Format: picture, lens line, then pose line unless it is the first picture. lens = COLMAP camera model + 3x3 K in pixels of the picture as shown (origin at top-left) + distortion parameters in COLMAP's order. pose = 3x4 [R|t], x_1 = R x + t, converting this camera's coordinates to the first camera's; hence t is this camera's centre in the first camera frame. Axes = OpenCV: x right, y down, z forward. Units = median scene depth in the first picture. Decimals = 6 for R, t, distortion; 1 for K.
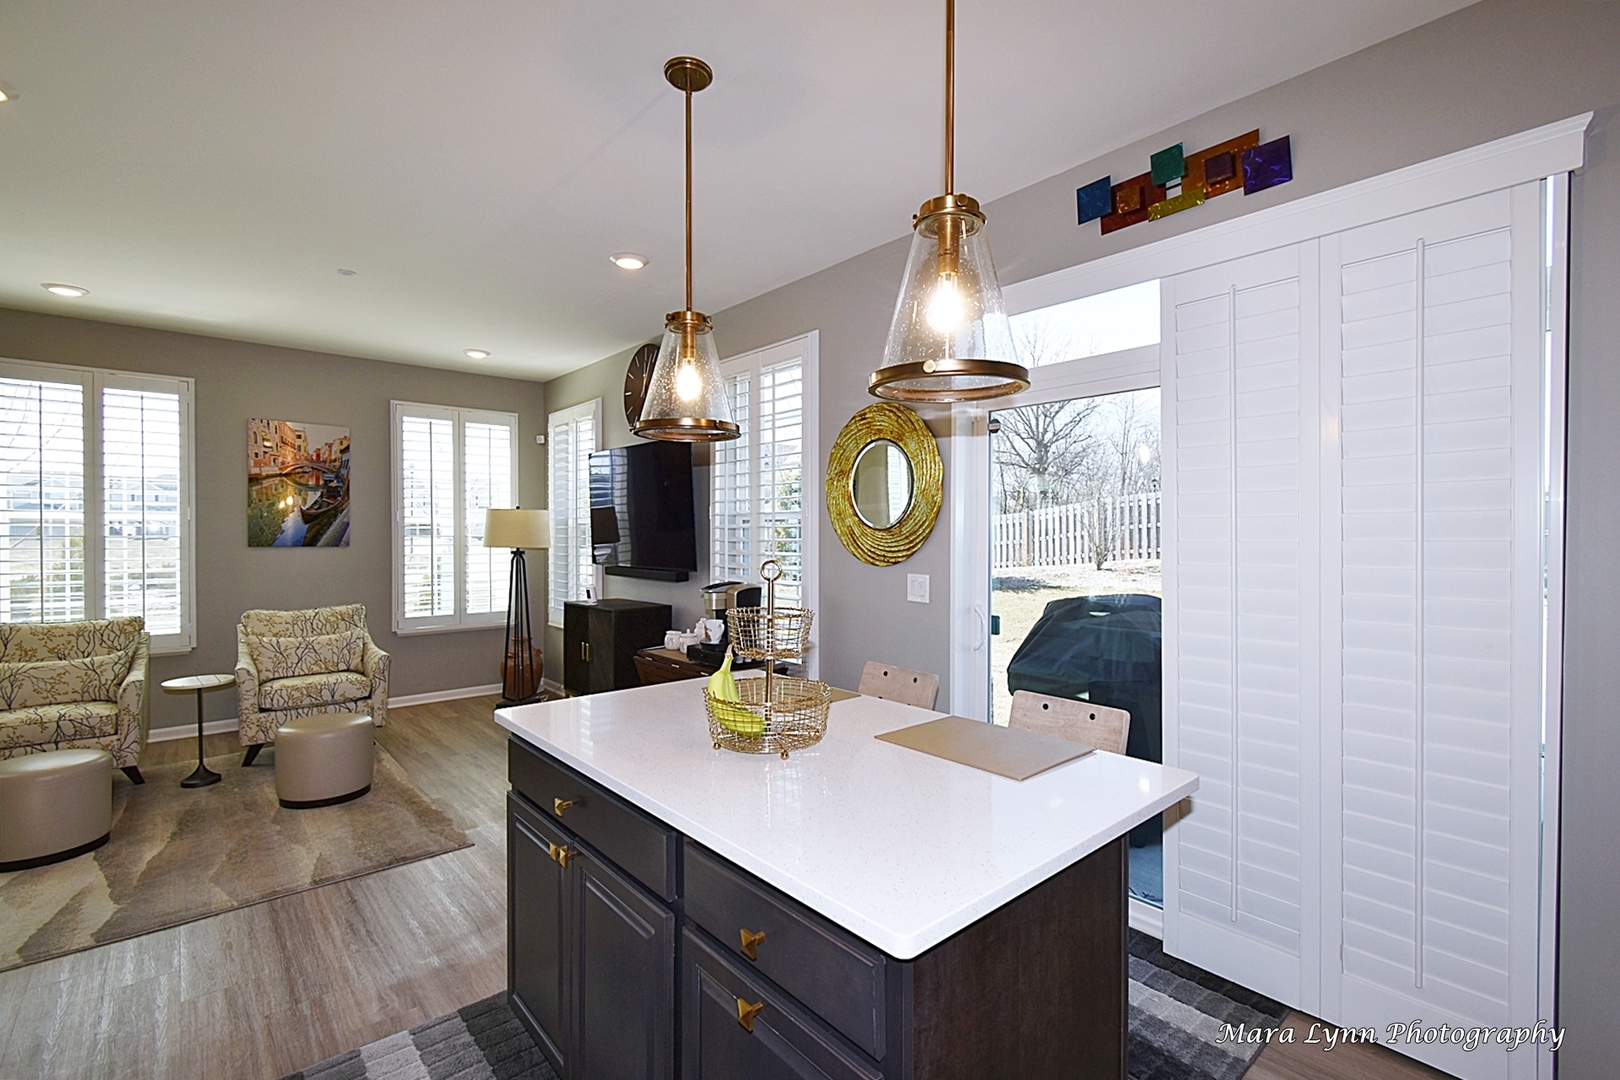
lens RADIAL K [[714.0, 0, 821.5], [0, 714.0, 536.9], [0, 0, 1]] dist [-0.010245, 0.000127]
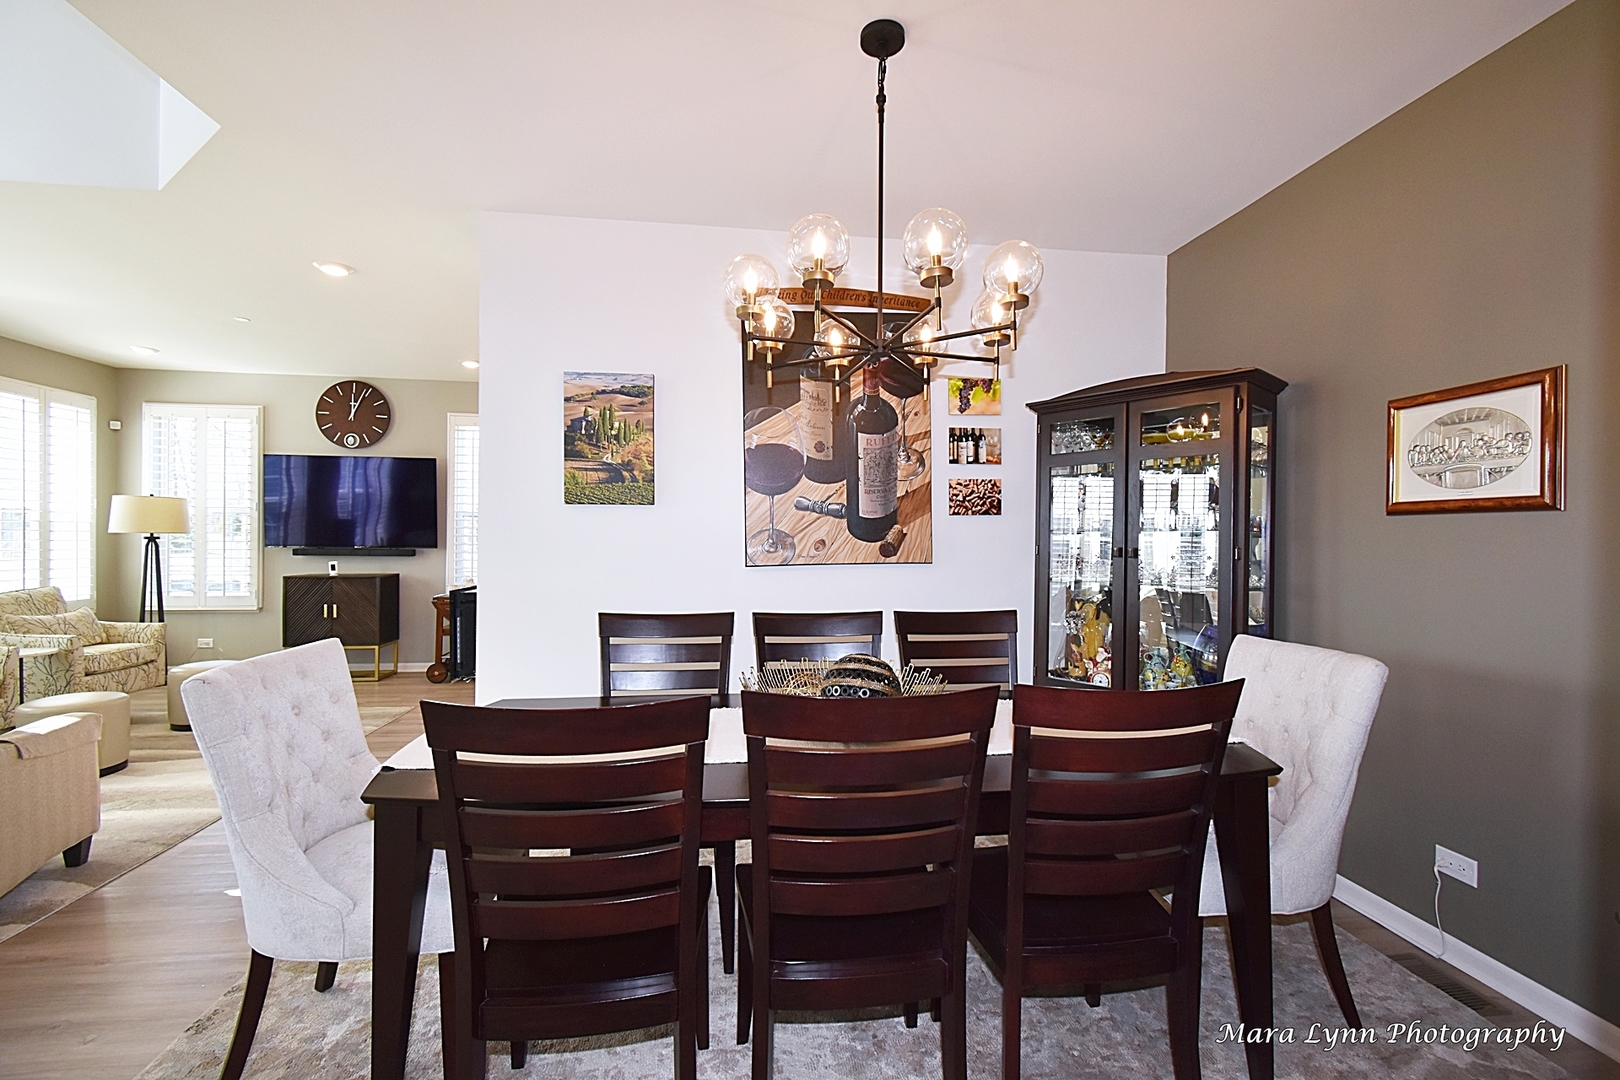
lens RADIAL K [[714.0, 0, 811.6], [0, 714.0, 537.2], [0, 0, 1]] dist [-0.010245, 0.000127]
pose [[0.557034, 0.004566, 0.830477, -1.017977], [-0.003746, 0.999989, -0.002985, 0.027058], [-0.830481, -0.001448, 0.557044, -0.524998]]
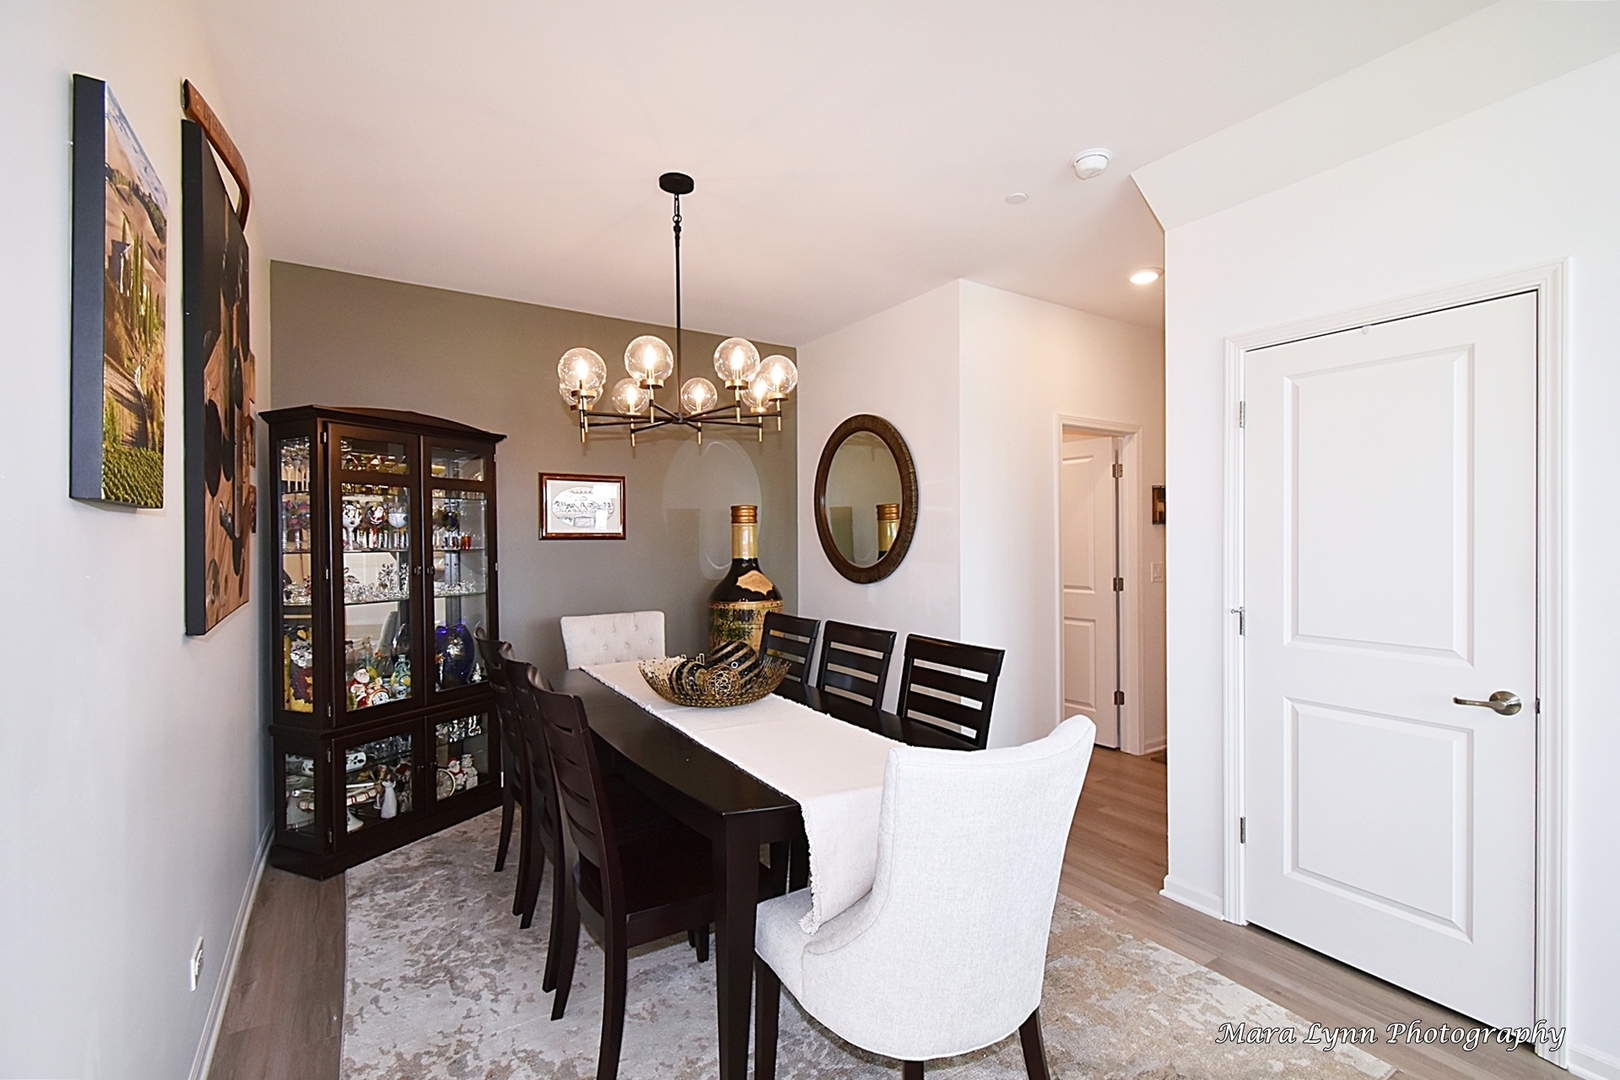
lens RADIAL K [[714.0, 0, 810.6], [0, 714.0, 538.2], [0, 0, 1]] dist [-0.010245, 0.000127]
pose [[-0.986261, 0.008173, 0.164992, -0.815706], [0.008817, 0.999956, 0.003170, 0.003652], [-0.164959, 0.004581, -0.986290, 0.299299]]
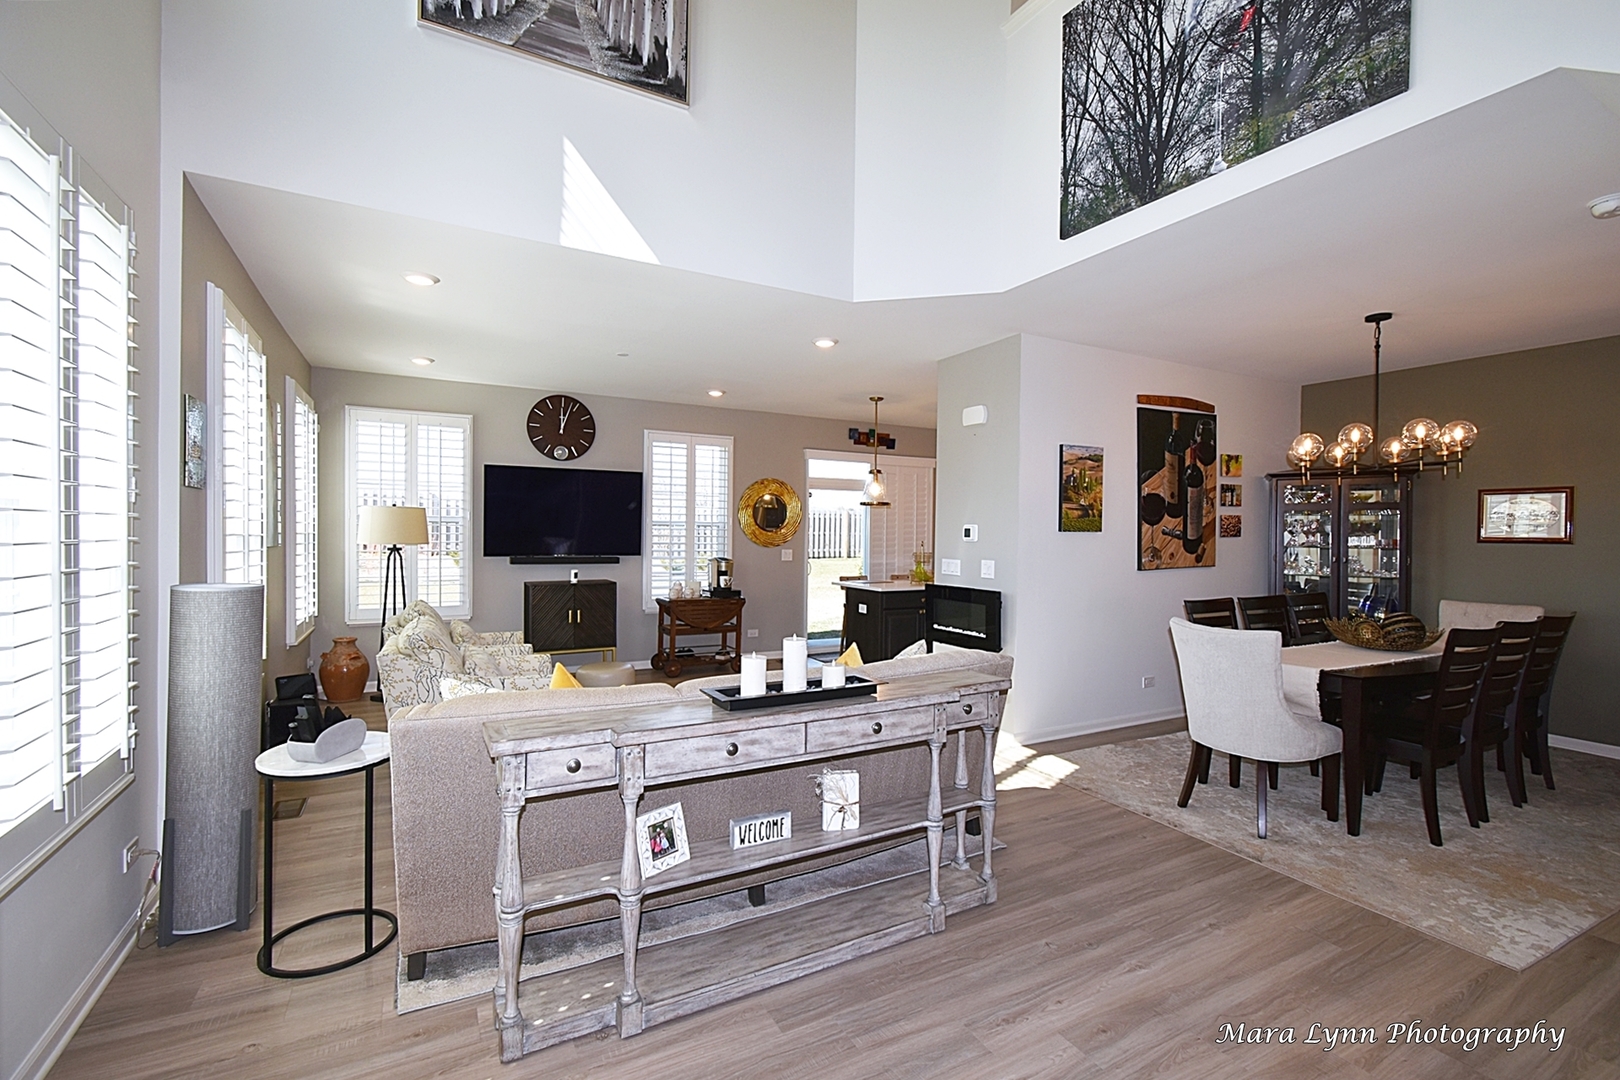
lens RADIAL K [[714.0, 0, 819.9], [0, 714.0, 537.9], [0, 0, 1]] dist [-0.010245, 0.000127]
pose [[0.231121, -0.006165, 0.972906, -1.733056], [-0.004597, 0.999962, 0.007429, -0.006065], [-0.972914, -0.006189, 0.231083, 0.222898]]
